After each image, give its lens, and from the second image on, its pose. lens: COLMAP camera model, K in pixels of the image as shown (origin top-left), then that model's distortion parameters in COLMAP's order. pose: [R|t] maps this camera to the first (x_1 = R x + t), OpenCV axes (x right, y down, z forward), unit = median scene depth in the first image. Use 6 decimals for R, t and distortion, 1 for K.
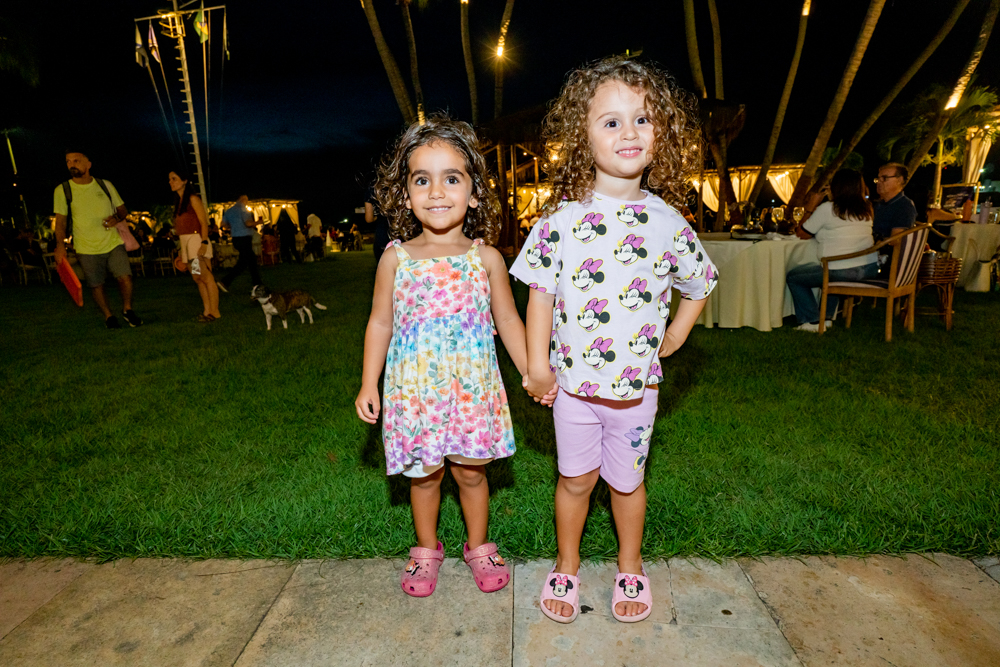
lens RADIAL K [[519.5, 0, 503.9], [0, 519.5, 332.0], [0, 0, 1]] dist [-0.018919, 0.004976]
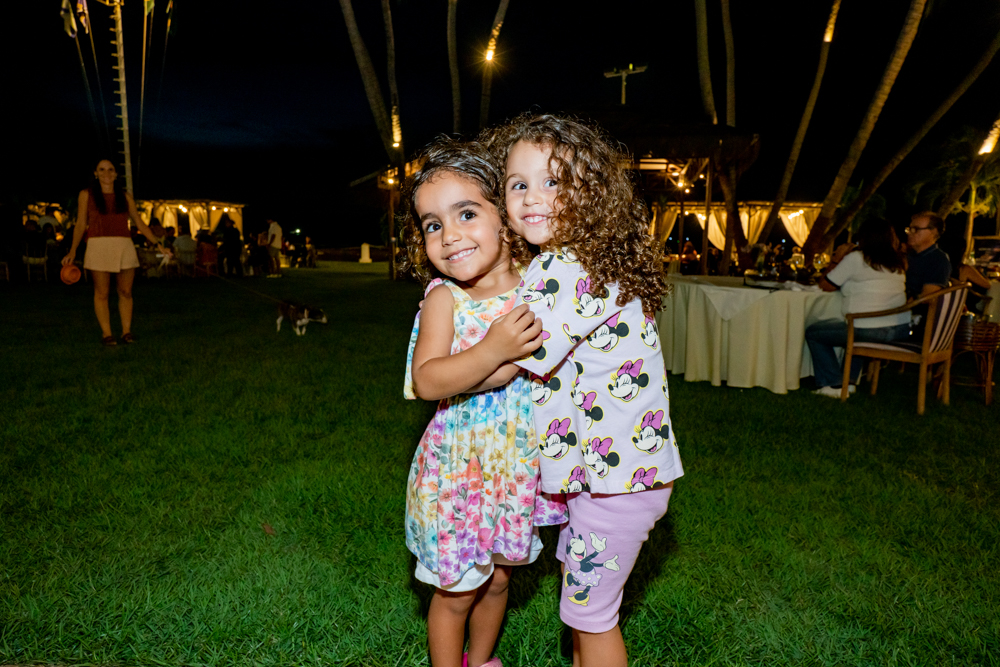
lens RADIAL K [[599.6, 0, 502.6], [0, 599.6, 333.4], [0, 0, 1]] dist [0.002076, 0.007629]
pose [[0.997176, 0.060400, 0.044628, -0.010849], [-0.057444, 0.996244, -0.064797, -0.009921], [-0.048374, 0.062051, 0.996900, 0.010352]]
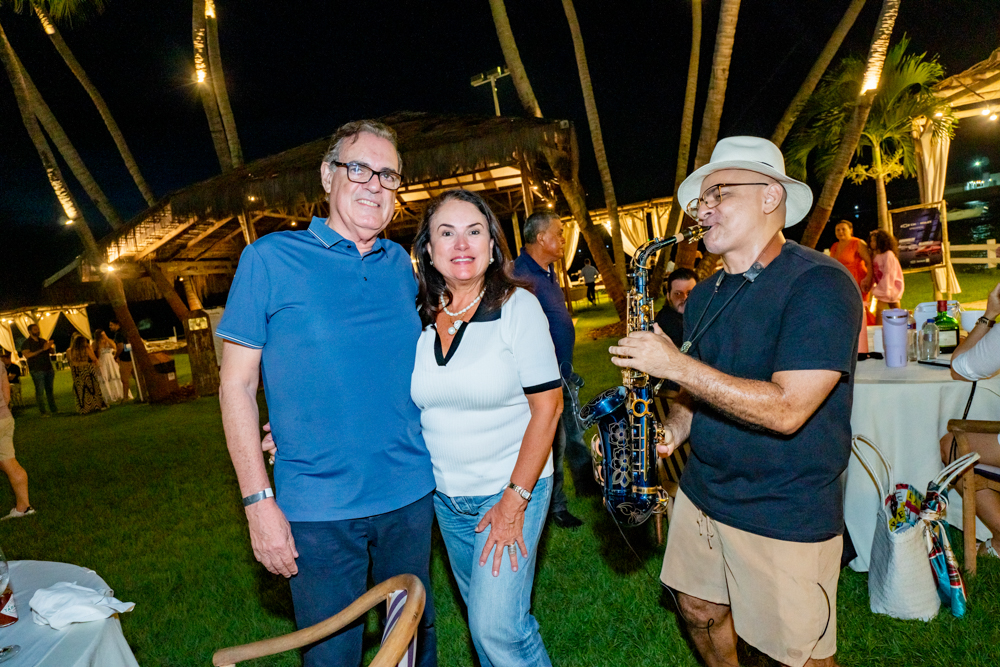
lens RADIAL K [[633.8, 0, 499.4], [0, 633.8, 334.2], [0, 0, 1]] dist [0.009502, 0.003395]
pose [[0.990213, -0.117119, 0.075907, 1.152159], [0.125498, 0.985159, -0.117100, -0.400172], [-0.061065, 0.125480, 0.990215, 1.048353]]
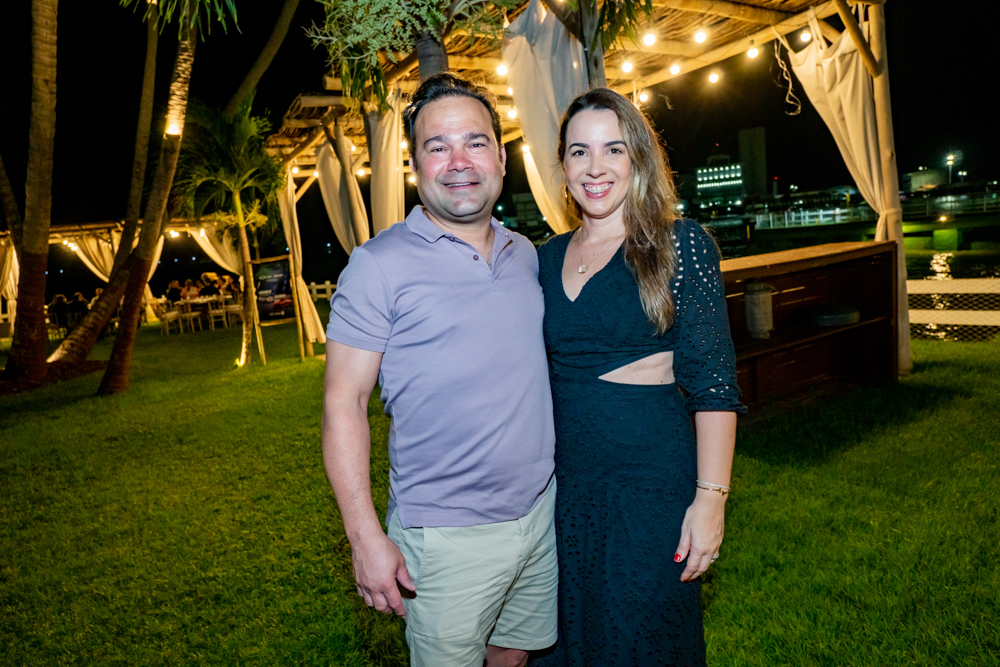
lens RADIAL K [[633.8, 0, 497.4], [0, 633.8, 334.2], [0, 0, 1]] dist [0.009502, 0.003395]
pose [[0.750283, -0.137732, 0.646610, 2.181981], [0.210320, 0.976972, -0.035939, -0.421601], [-0.626770, 0.162959, 0.761974, 0.950293]]
